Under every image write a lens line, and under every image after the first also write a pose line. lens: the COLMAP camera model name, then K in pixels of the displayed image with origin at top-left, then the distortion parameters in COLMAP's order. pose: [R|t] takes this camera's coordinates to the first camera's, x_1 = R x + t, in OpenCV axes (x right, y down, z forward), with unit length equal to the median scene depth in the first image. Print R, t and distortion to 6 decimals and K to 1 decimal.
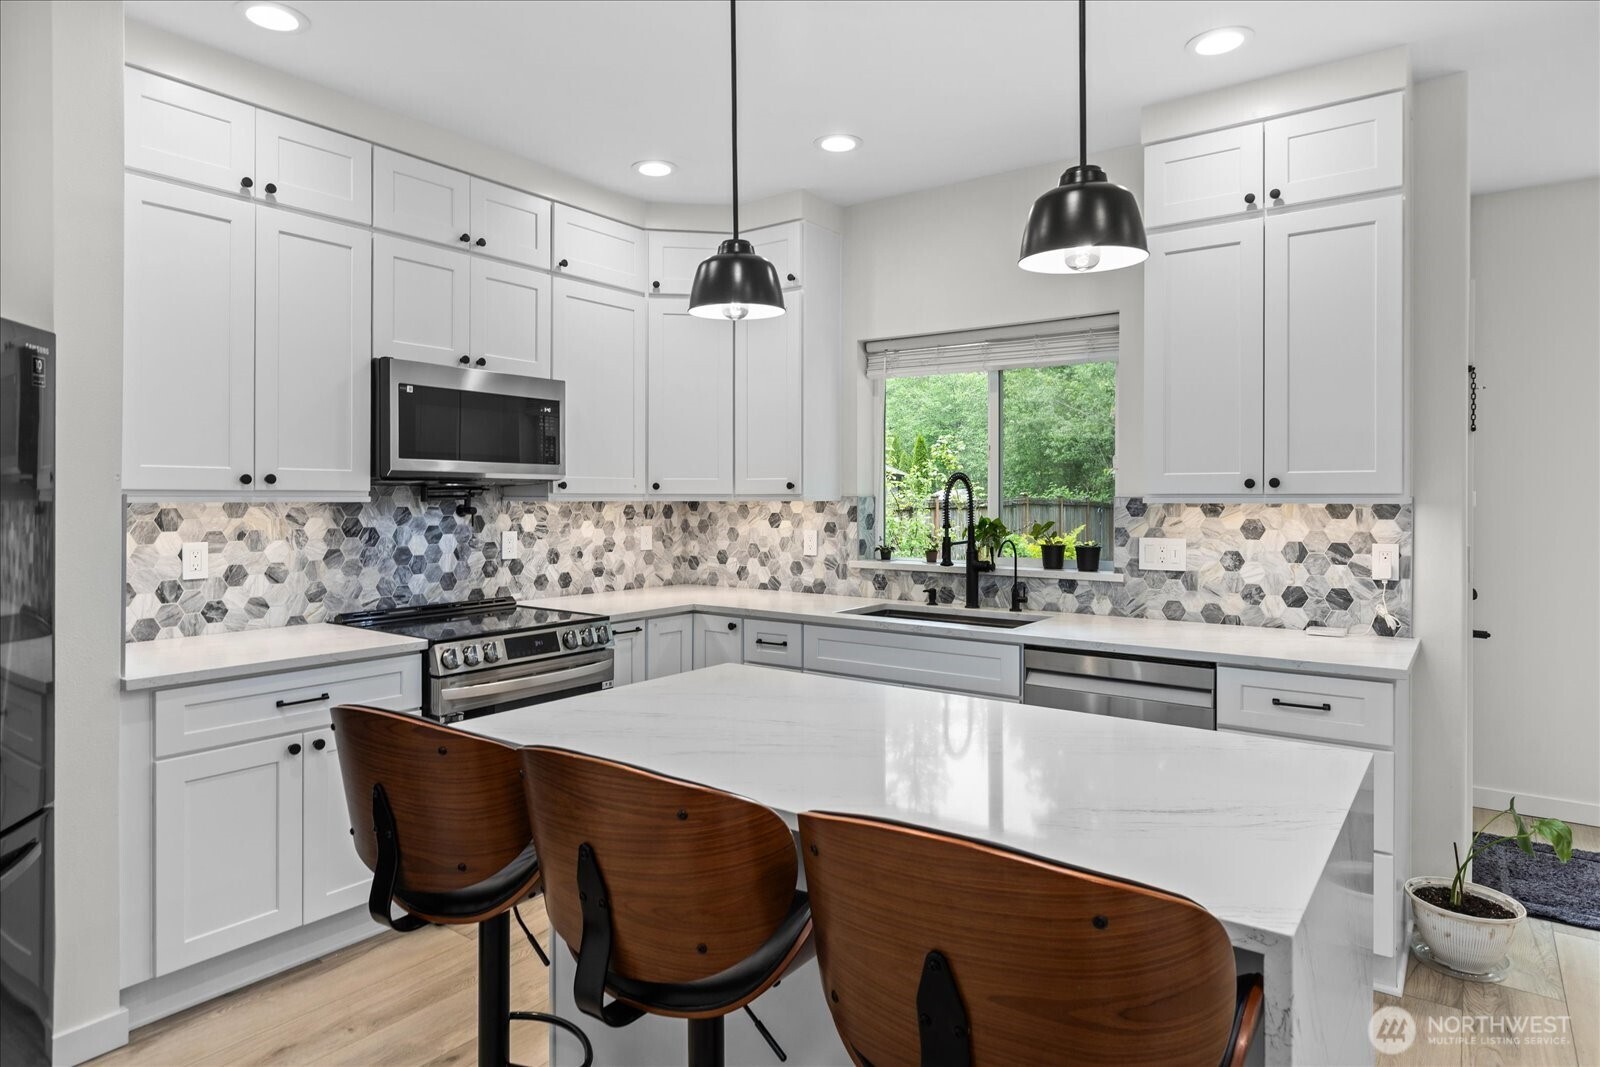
lens RADIAL K [[943.0, 0, 795.0], [0, 943.0, 505.2], [0, 0, 1]] dist [-0.003110, -0.002020]
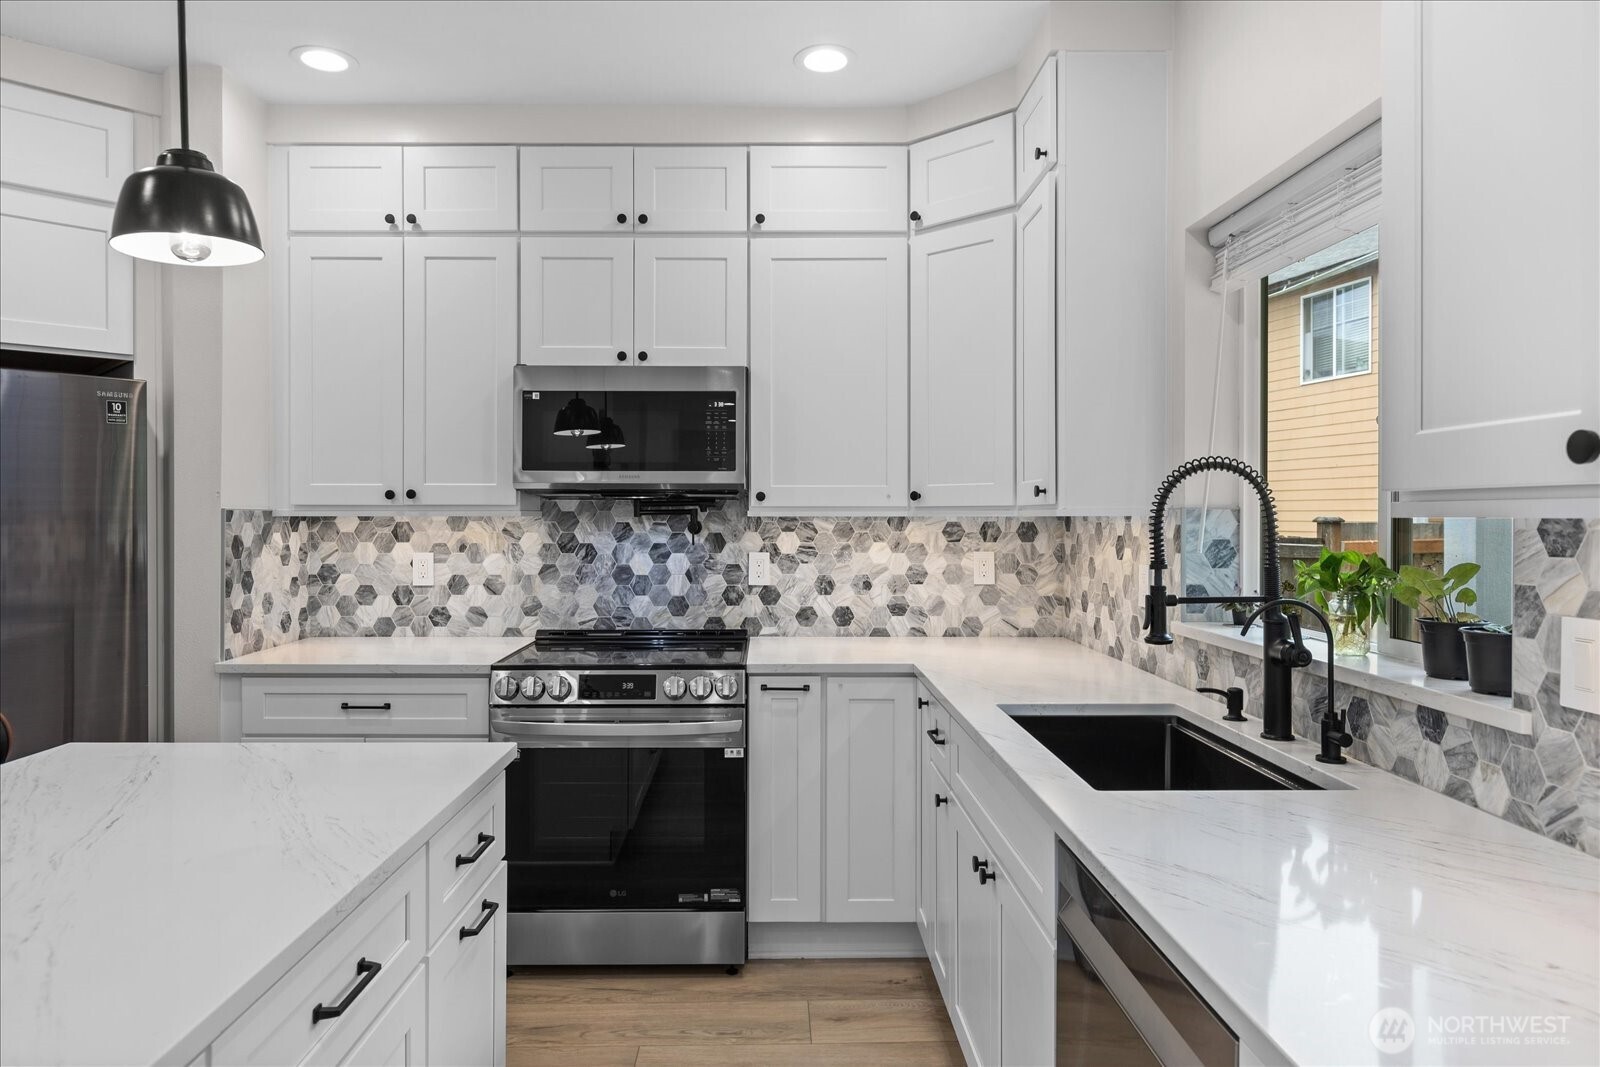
lens RADIAL K [[1020.7, 0, 752.3], [0, 1020.7, 523.4], [0, 0, 1]] dist [0.000622, -0.001557]
pose [[0.588857, 0.004650, -0.808224, 0.472650], [-0.006184, 0.999980, 0.001248, 0.000895], [0.808214, 0.004263, 0.588874, 0.505575]]
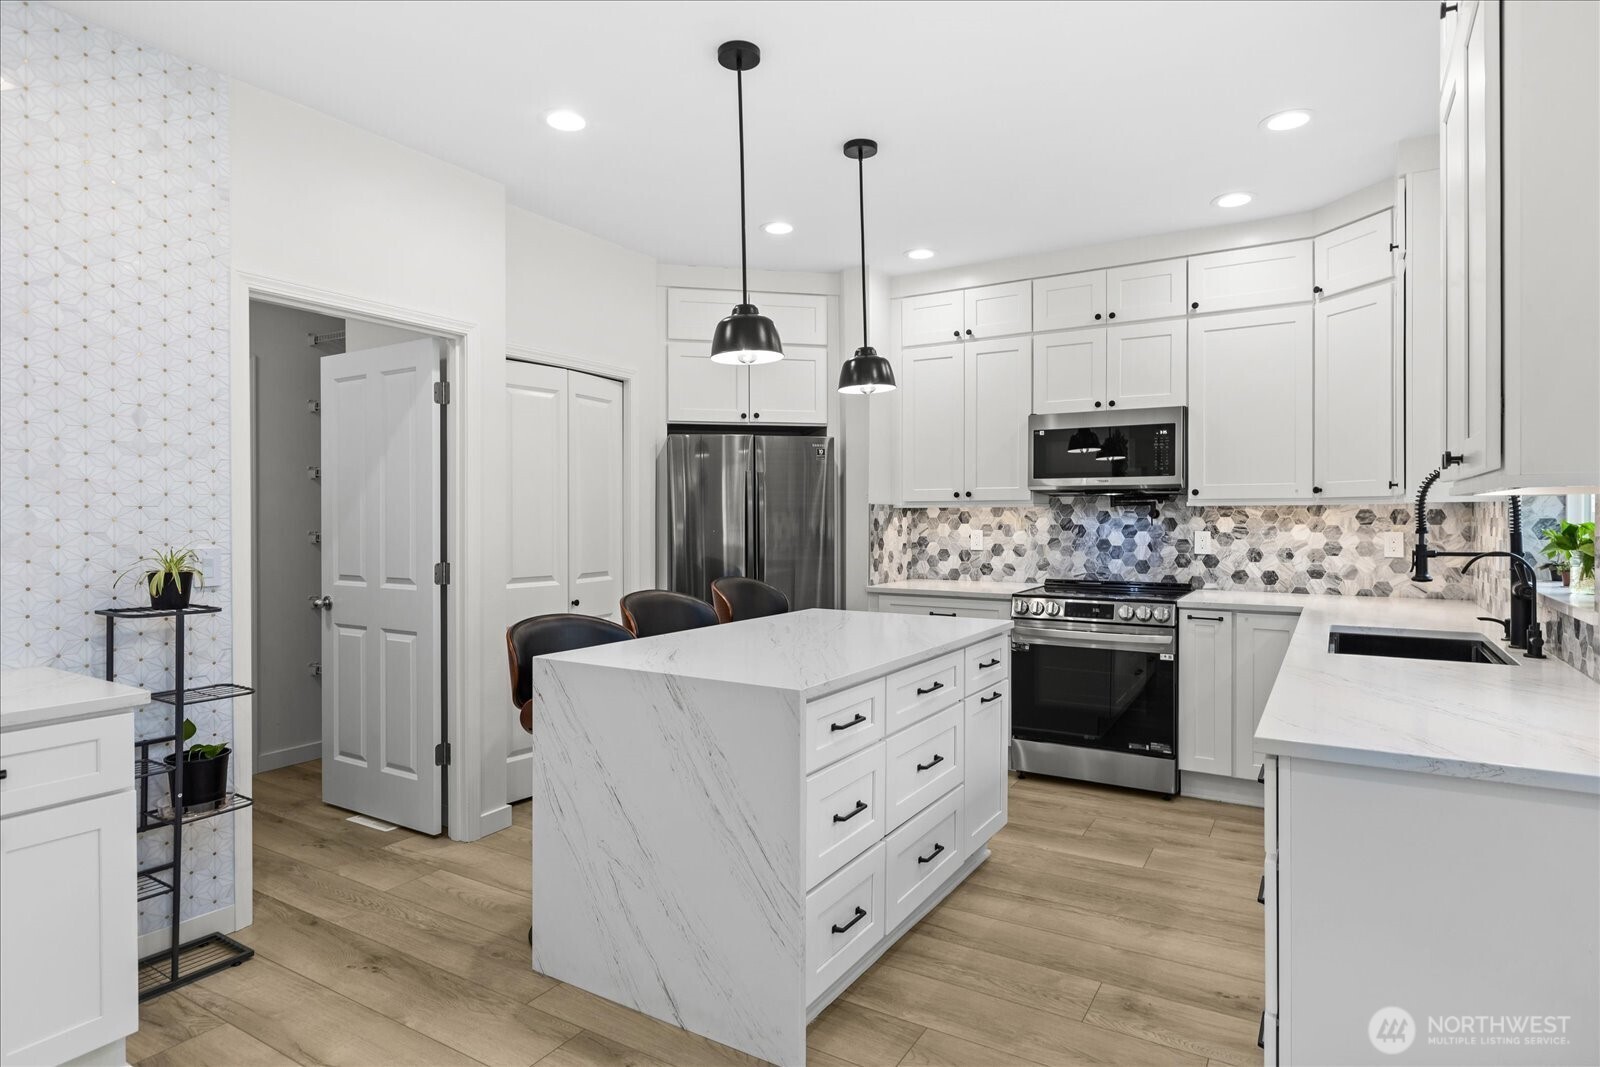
lens RADIAL K [[855.3, 0, 782.8], [0, 855.3, 520.8], [0, 0, 1]] dist [0.002515, 0.000085]
pose [[0.074884, 0.004918, -0.997180, 0.830521], [-0.005791, 0.999973, 0.004497, 0.013657], [0.997175, 0.005438, 0.074911, 0.417725]]
